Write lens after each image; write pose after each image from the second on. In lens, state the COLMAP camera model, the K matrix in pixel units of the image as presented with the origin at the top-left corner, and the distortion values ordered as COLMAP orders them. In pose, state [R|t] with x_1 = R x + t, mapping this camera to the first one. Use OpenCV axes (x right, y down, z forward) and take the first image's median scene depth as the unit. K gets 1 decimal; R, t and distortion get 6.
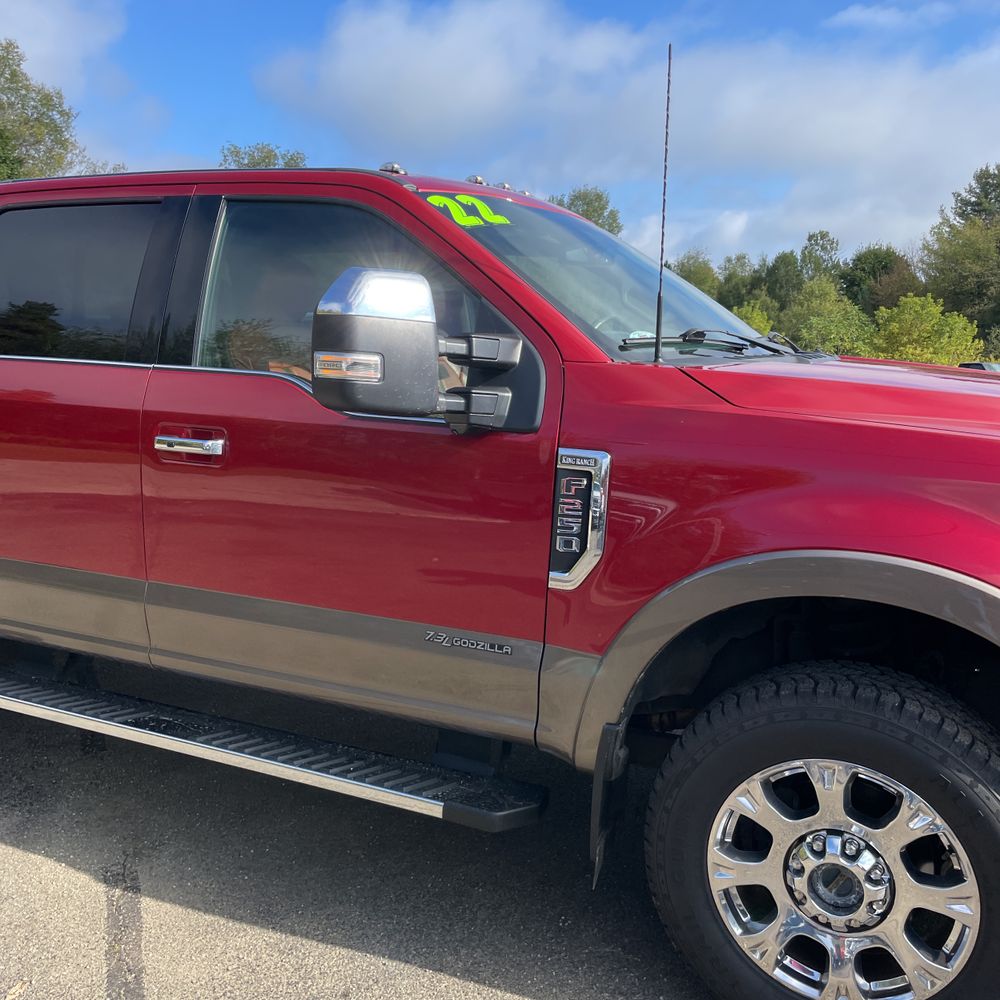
lens RADIAL K [[1021.8, 0, 496.4], [0, 1021.8, 488.4], [0, 0, 1]] dist [0.106347, -0.156917]
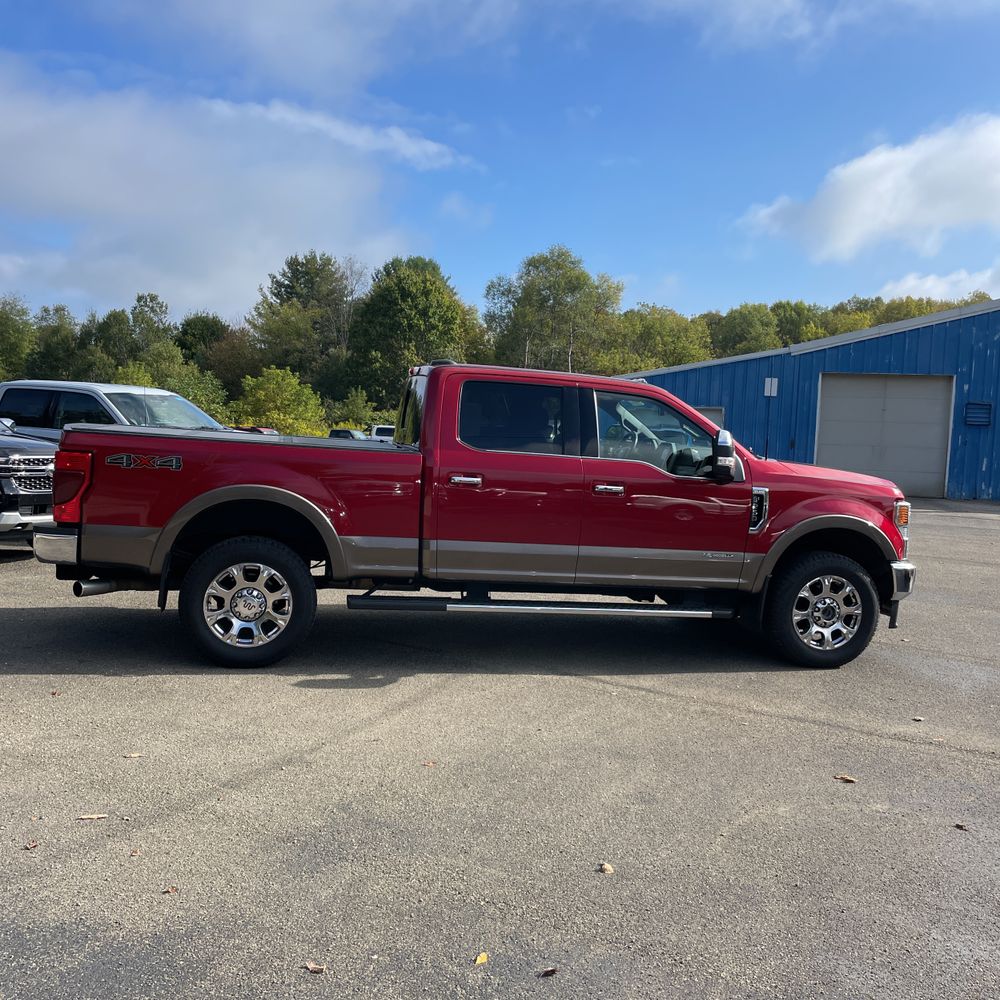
lens RADIAL K [[1043.9, 0, 500.0], [0, 1043.9, 500.0], [0, 0, 1]] dist [0.106251, -0.173193]
pose [[0.782019, -0.017933, 0.622996, -0.195601], [0.044991, 0.998602, -0.027731, 0.004125], [-0.621628, 0.049715, 0.781733, -0.078247]]
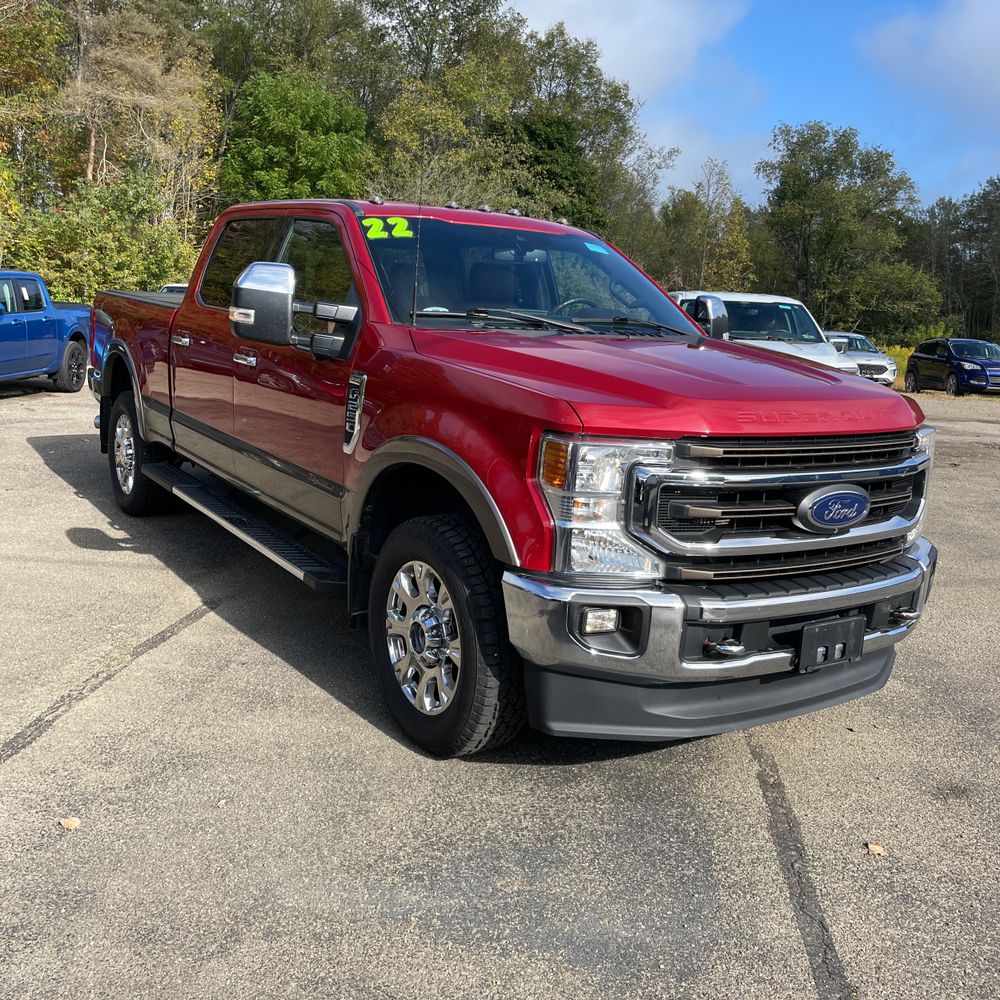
lens RADIAL K [[1043.9, 0, 500.0], [0, 1043.9, 500.0], [0, 0, 1]] dist [0.106251, -0.173193]
pose [[0.853863, 0.141598, -0.500868, 0.091542], [-0.127777, 0.989863, 0.062008, 0.002618], [0.504570, 0.011053, 0.863300, -0.030392]]
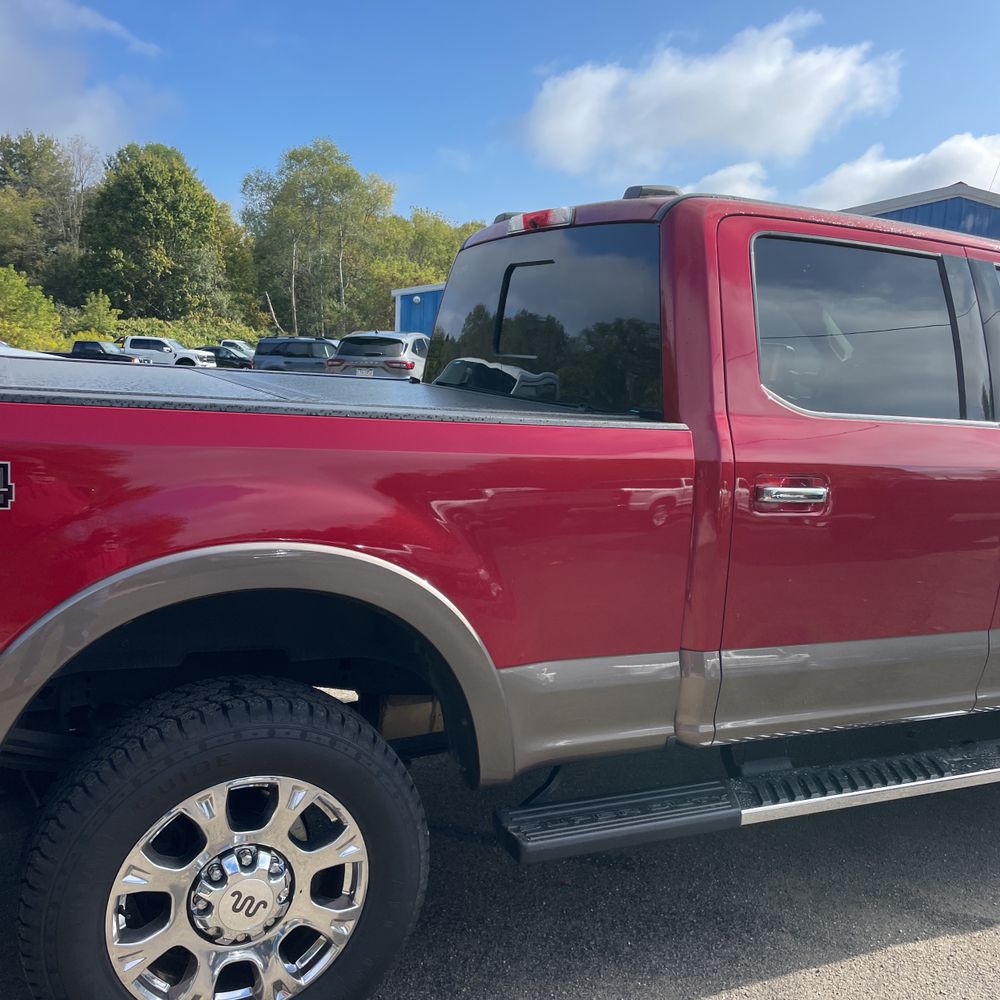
lens RADIAL K [[1026.9, 0, 500.0], [0, 1026.9, 500.0], [0, 0, 1]] dist [0.105468, -0.153017]
pose [[0.607794, -0.093799, 0.788535, -0.142161], [0.062782, 0.995567, 0.070034, -0.014361], [-0.791609, 0.006940, 0.610989, 0.073536]]
